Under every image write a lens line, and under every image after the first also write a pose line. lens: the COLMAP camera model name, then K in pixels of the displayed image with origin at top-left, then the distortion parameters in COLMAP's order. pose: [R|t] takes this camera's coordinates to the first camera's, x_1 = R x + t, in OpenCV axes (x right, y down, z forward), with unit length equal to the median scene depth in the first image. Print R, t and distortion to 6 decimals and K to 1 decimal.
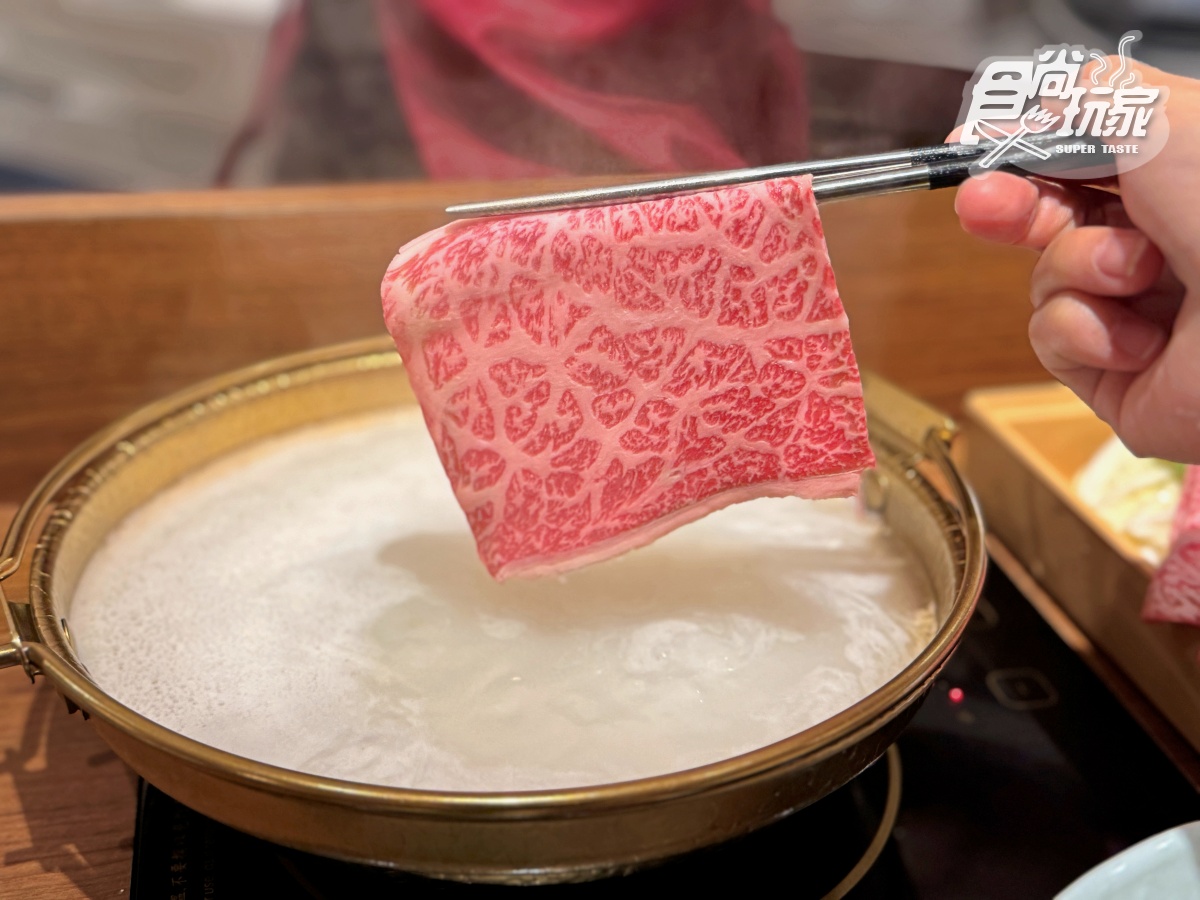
lens RADIAL K [[1552.1, 0, 598.4], [0, 1552.1, 492.3], [0, 0, 1]] dist [0.160302, -0.051684]
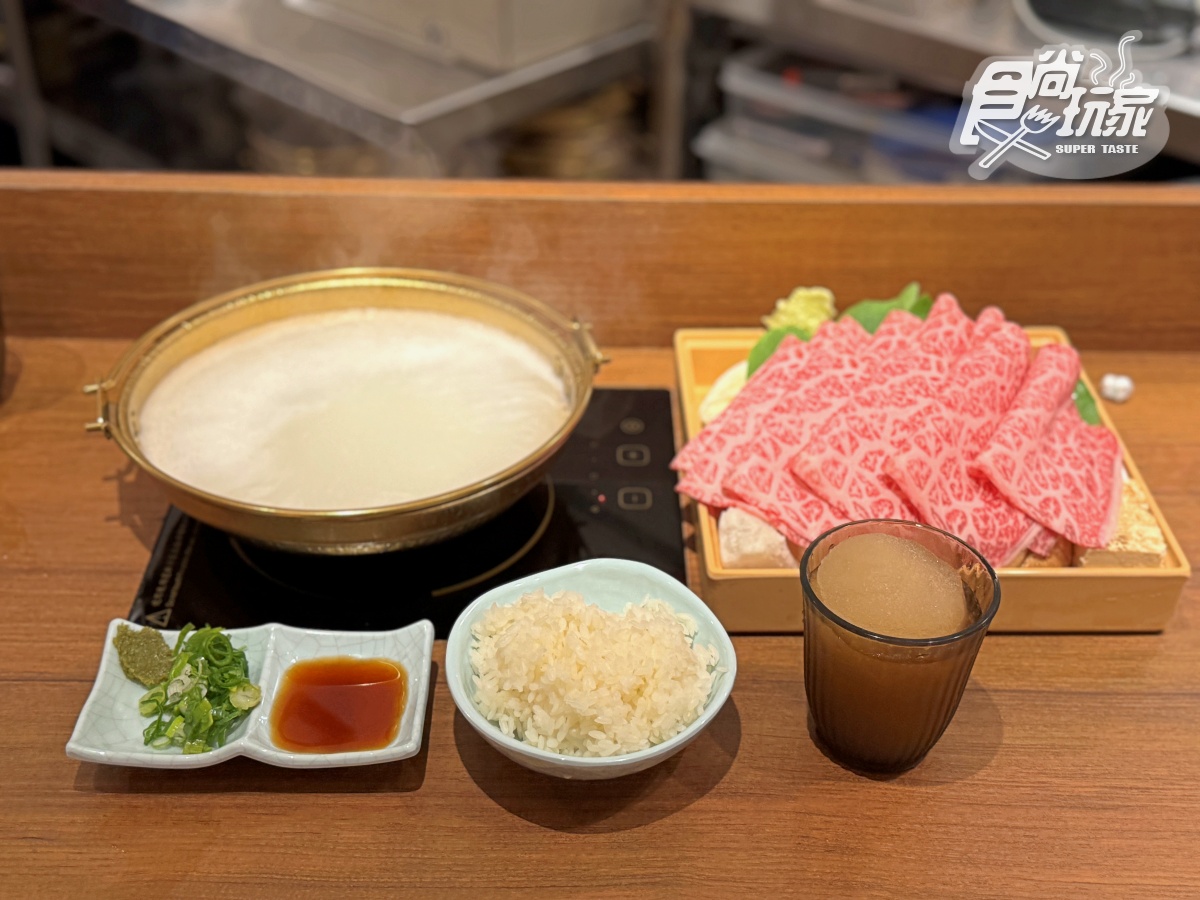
lens RADIAL K [[1552.1, 0, 598.4], [0, 1552.1, 492.3], [0, 0, 1]] dist [0.160302, -0.051684]
pose [[0.978125, 0.109638, -0.176779, 0.662896], [-0.085553, 0.986653, 0.138549, -0.161114], [0.189610, -0.120394, 0.974450, -0.965500]]
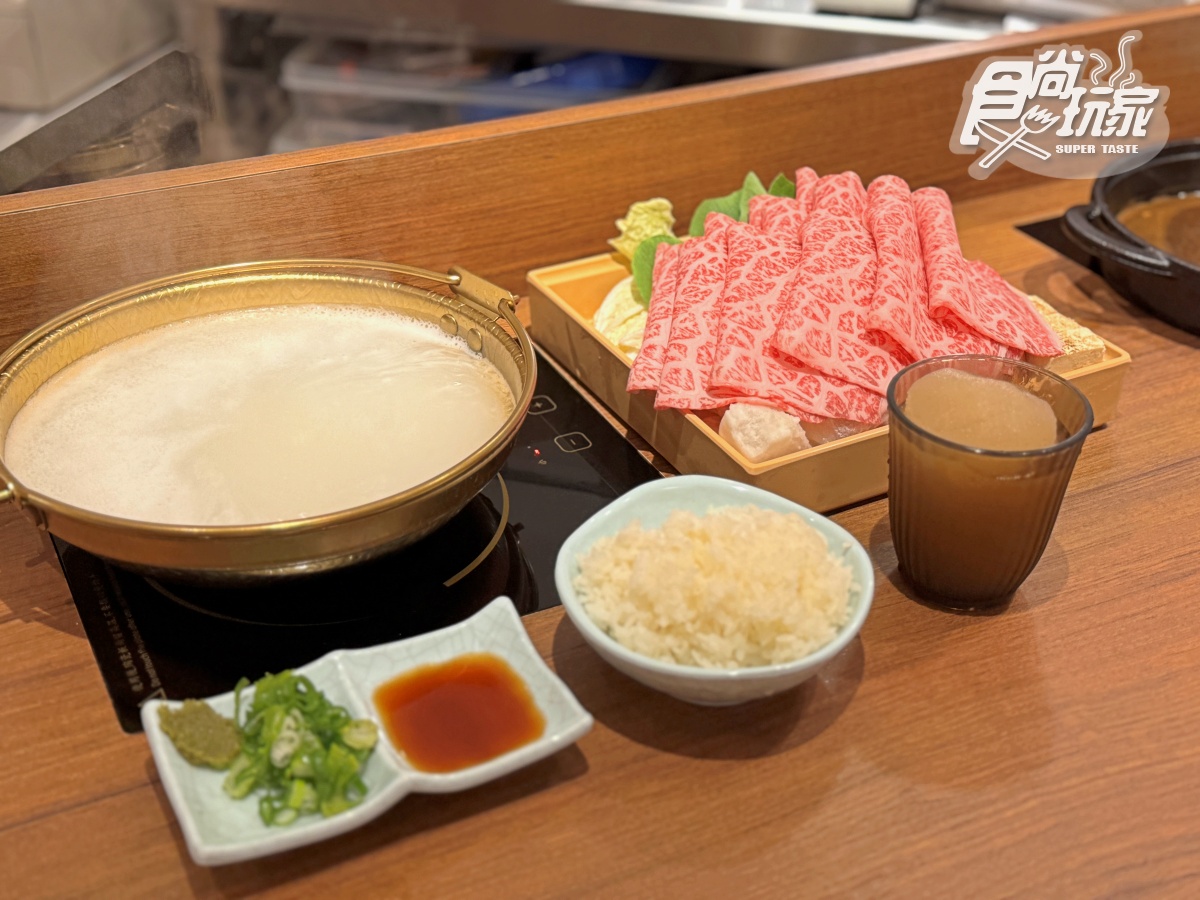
lens RADIAL K [[1552.1, 0, 598.4], [0, 1552.1, 492.3], [0, 0, 1]] dist [0.160302, -0.051684]
pose [[0.964389, -0.157456, 0.212512, -0.091033], [0.136810, 0.984617, 0.108681, -0.003403], [-0.226356, -0.075737, 0.971096, -0.798836]]
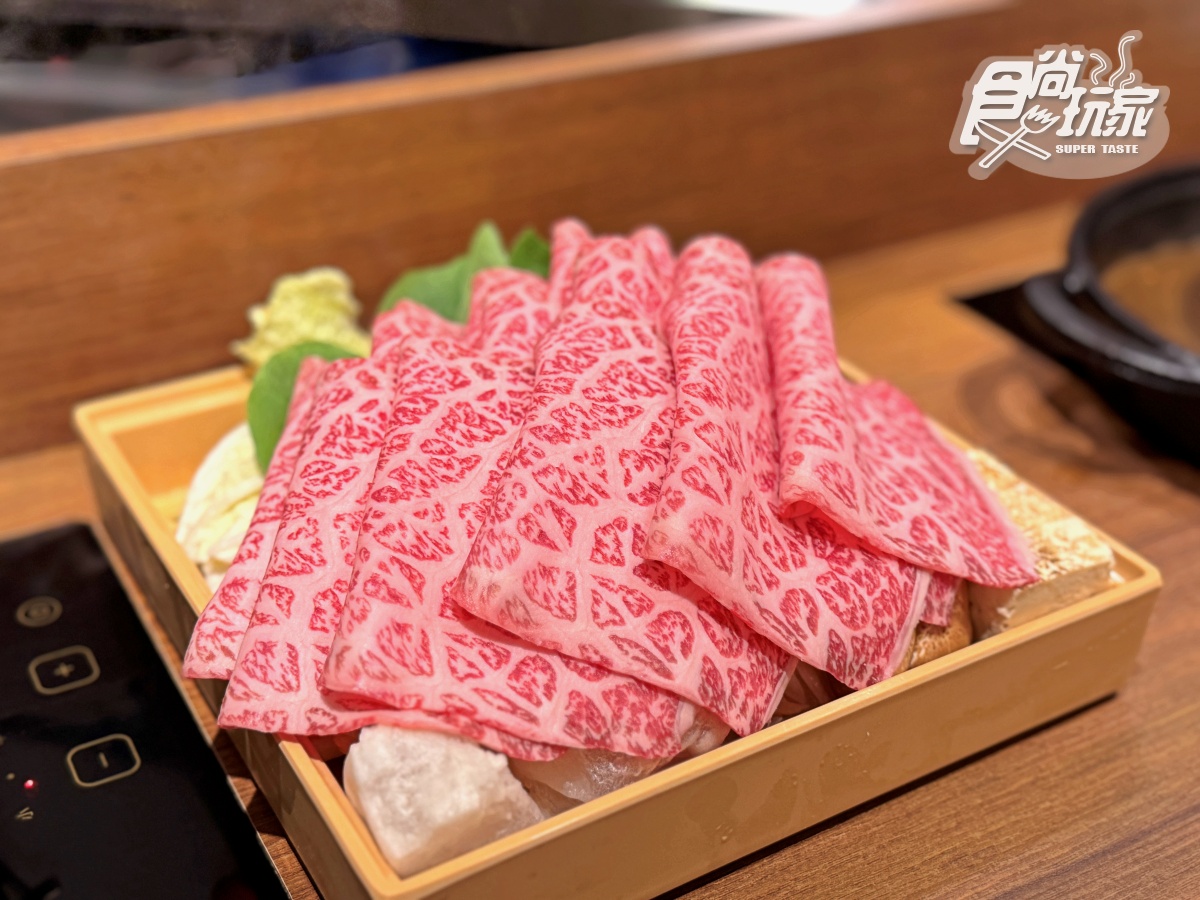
lens RADIAL K [[1552.1, 0, 598.4], [0, 1552.1, 492.3], [0, 0, 1]] dist [0.160302, -0.051684]
pose [[0.954312, -0.175043, 0.242174, 0.414122], [0.151432, 0.981982, 0.113045, -0.097909], [-0.257598, -0.071207, 0.963625, 0.103952]]
